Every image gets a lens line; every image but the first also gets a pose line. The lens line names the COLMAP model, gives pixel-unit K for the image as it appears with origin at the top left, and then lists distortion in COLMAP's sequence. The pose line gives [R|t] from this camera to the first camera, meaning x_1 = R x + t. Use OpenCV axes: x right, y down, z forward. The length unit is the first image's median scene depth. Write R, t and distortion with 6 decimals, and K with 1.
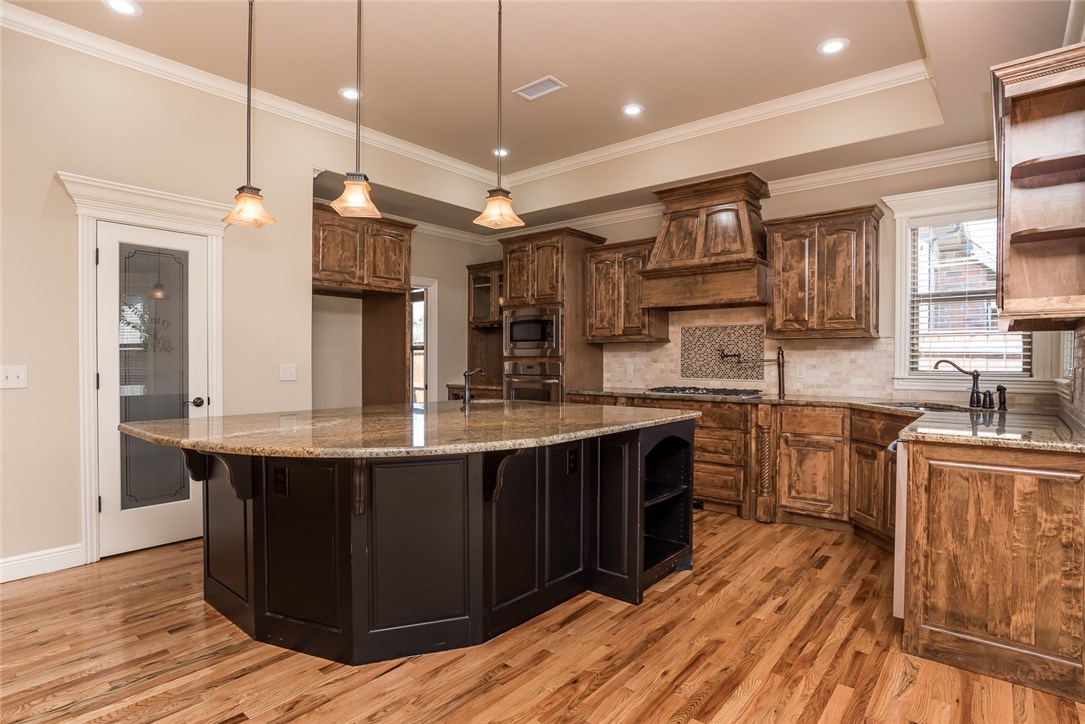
lens RADIAL K [[559.4, 0, 542.5], [0, 559.4, 362.0], [0, 0, 1]] dist [-0.060238, 0.026605]
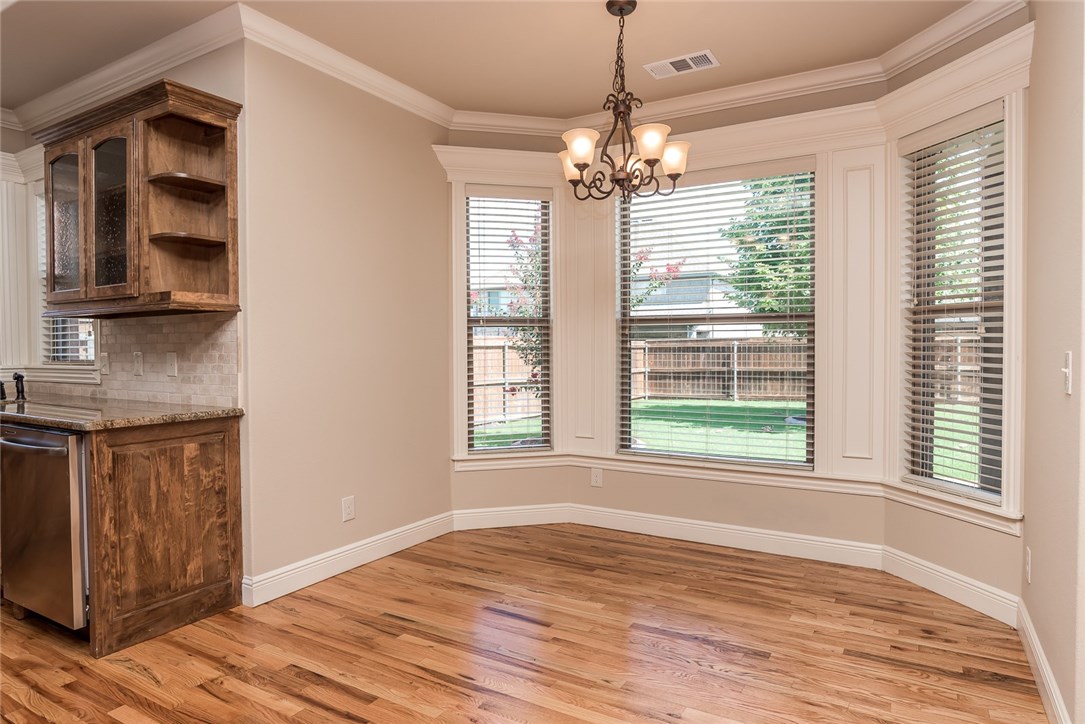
lens RADIAL K [[559.4, 0, 542.5], [0, 559.4, 362.0], [0, 0, 1]] dist [-0.060238, 0.026605]
pose [[-0.098752, -0.026830, 0.994750, -0.338274], [0.009899, 0.999561, 0.027942, 0.008568], [-0.995063, 0.012606, -0.098443, 0.344324]]
